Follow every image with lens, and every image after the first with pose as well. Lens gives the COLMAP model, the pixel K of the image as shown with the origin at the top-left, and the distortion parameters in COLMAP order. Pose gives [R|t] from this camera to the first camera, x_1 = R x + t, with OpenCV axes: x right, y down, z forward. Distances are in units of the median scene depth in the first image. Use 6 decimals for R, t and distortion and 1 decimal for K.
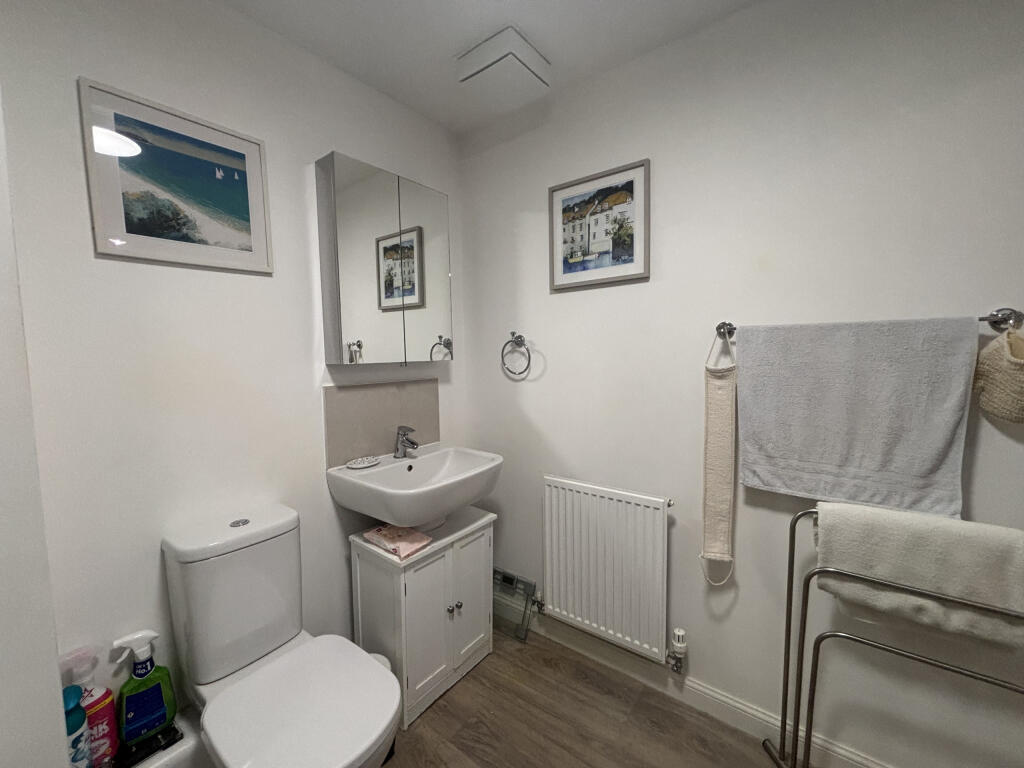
lens RADIAL K [[414.0, 0, 510.3], [0, 414.0, 383.1], [0, 0, 1]] dist [0.003698, 0.000439]
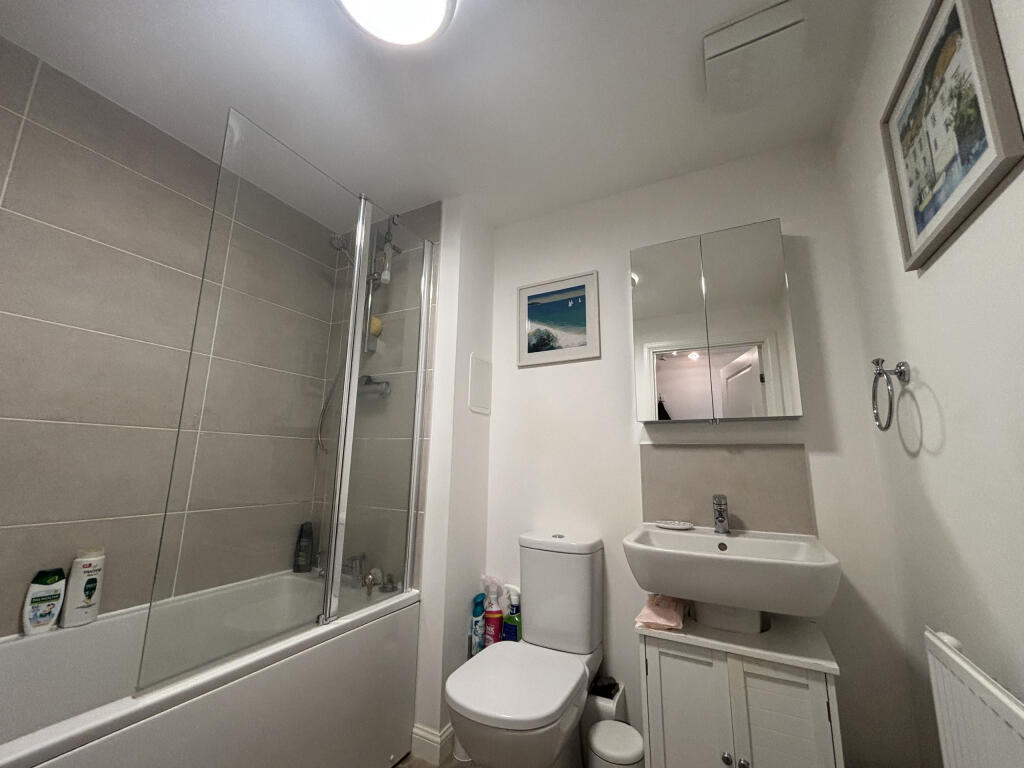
lens RADIAL K [[414.0, 0, 510.3], [0, 414.0, 383.1], [0, 0, 1]] dist [0.003698, 0.000439]
pose [[0.169903, -0.167304, -0.971155, 0.630989], [-0.093093, 0.978351, -0.184830, 0.090927], [0.981054, 0.121811, 0.150650, 0.482962]]
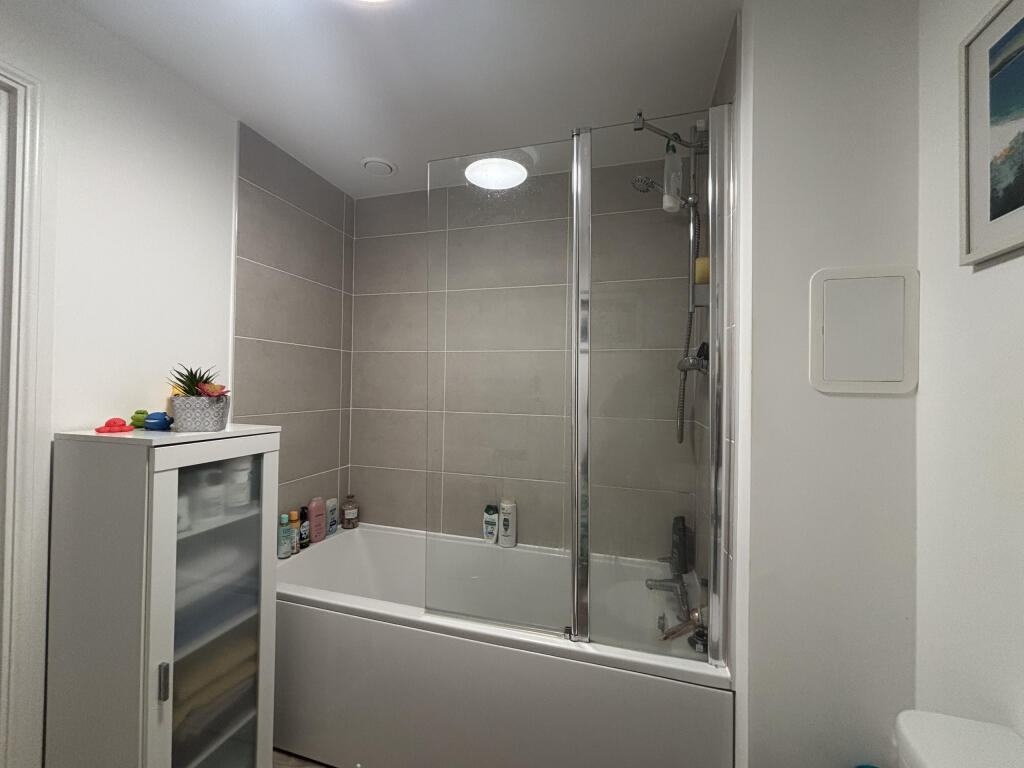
lens RADIAL K [[414.0, 0, 510.3], [0, 414.0, 383.1], [0, 0, 1]] dist [0.003698, 0.000439]
pose [[-0.931858, -0.000437, -0.362823, 0.010128], [-0.025690, 0.997569, 0.064780, -0.097550], [0.361912, 0.069687, -0.929604, 0.993858]]
